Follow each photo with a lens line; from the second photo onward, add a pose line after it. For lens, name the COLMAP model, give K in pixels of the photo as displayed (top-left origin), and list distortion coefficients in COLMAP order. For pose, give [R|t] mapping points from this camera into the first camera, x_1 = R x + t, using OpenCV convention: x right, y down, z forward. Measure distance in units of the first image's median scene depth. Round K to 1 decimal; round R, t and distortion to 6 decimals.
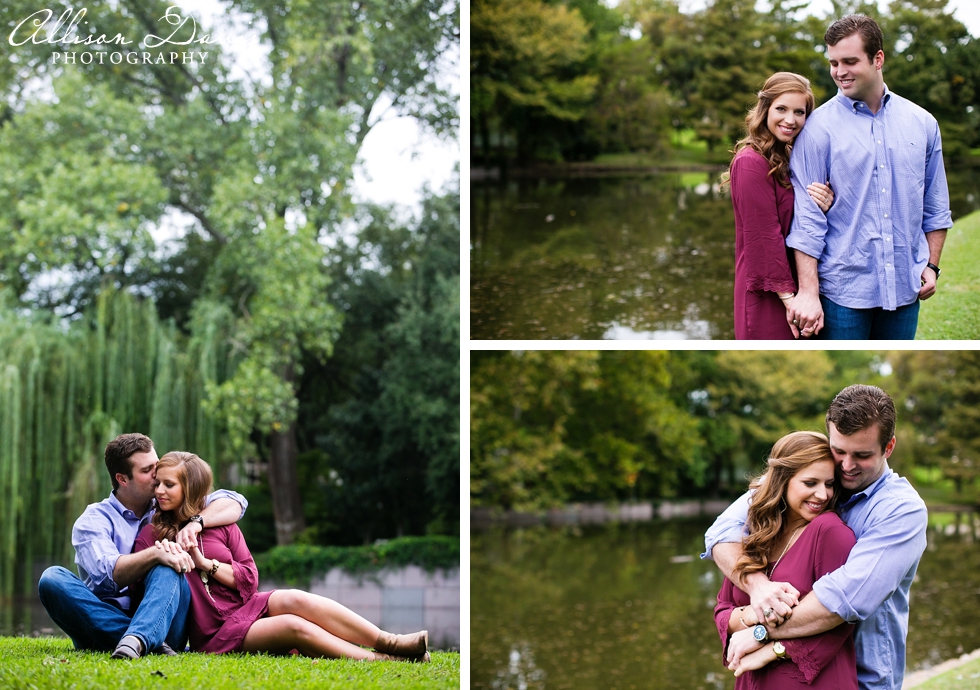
lens RADIAL K [[2949.2, 0, 486.7], [0, 2949.2, 344.6], [0, 0, 1]] dist [-0.375095, 0.000000]
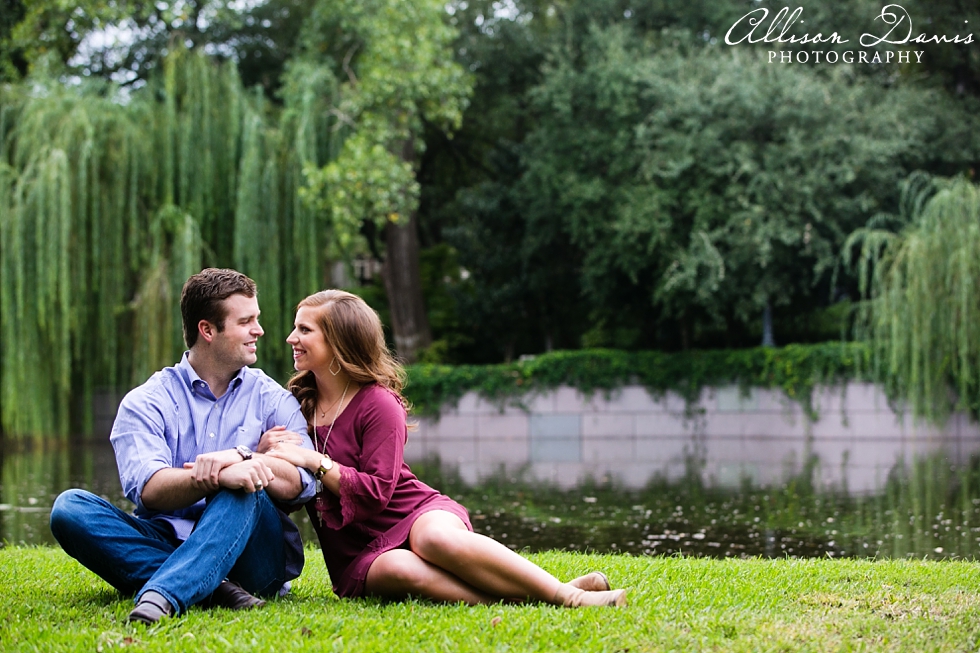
lens RADIAL K [[2474.8, 0, 494.0], [0, 2474.8, 318.7], [0, 0, 1]] dist [-0.167428, 0.000000]
pose [[0.999818, -0.018562, -0.004471, -0.041402], [0.018927, 0.994370, 0.104257, -0.014459], [0.002510, -0.104322, 0.994540, 0.325819]]
